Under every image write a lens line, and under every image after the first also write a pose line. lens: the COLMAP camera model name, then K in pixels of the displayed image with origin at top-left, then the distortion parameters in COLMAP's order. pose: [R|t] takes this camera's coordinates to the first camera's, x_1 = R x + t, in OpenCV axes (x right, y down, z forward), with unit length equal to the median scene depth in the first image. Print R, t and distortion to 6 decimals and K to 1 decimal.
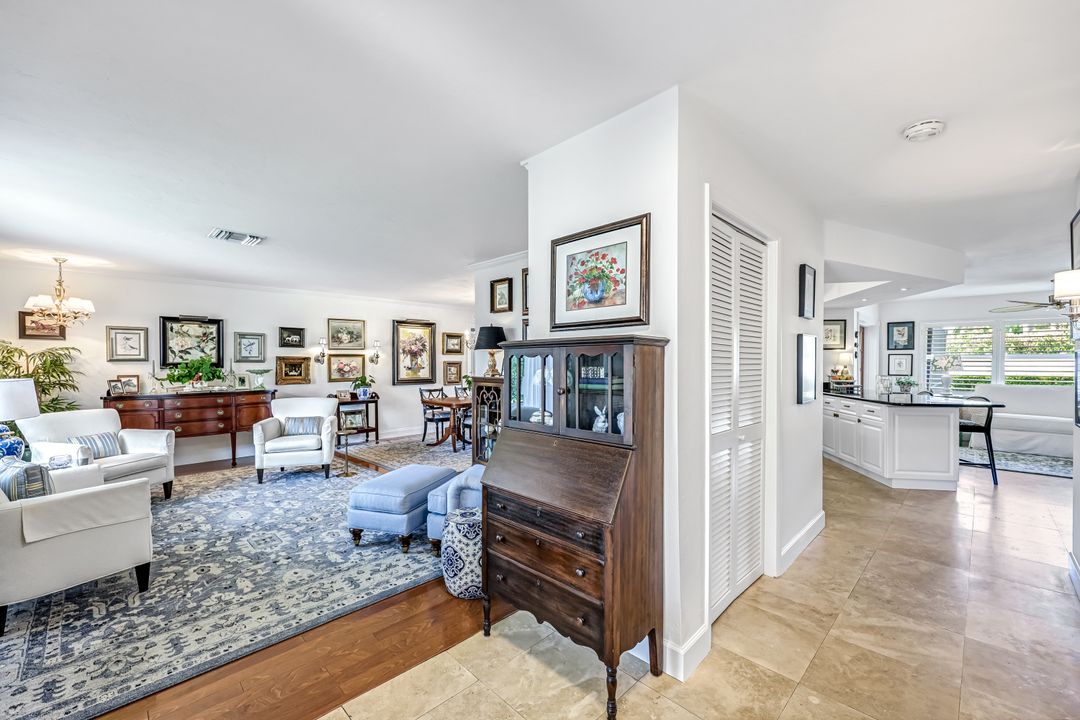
lens RADIAL K [[435.1, 0, 534.3], [0, 435.1, 368.7], [0, 0, 1]] dist [0.000068, 0.000484]
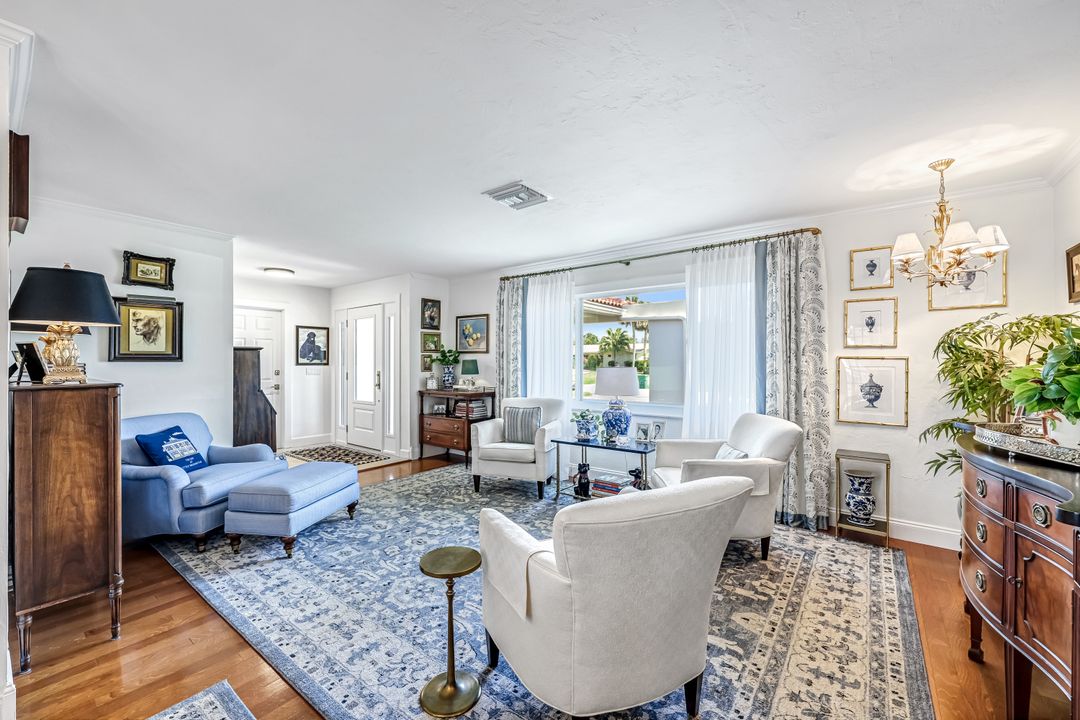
lens RADIAL K [[435.1, 0, 542.9], [0, 435.1, 361.9], [0, 0, 1]] dist [0.000068, 0.000484]
pose [[-0.990634, 0.005298, -0.136439, -0.448707], [0.002808, 0.999826, 0.018434, -0.010018], [0.136513, 0.017878, -0.990477, 1.307017]]
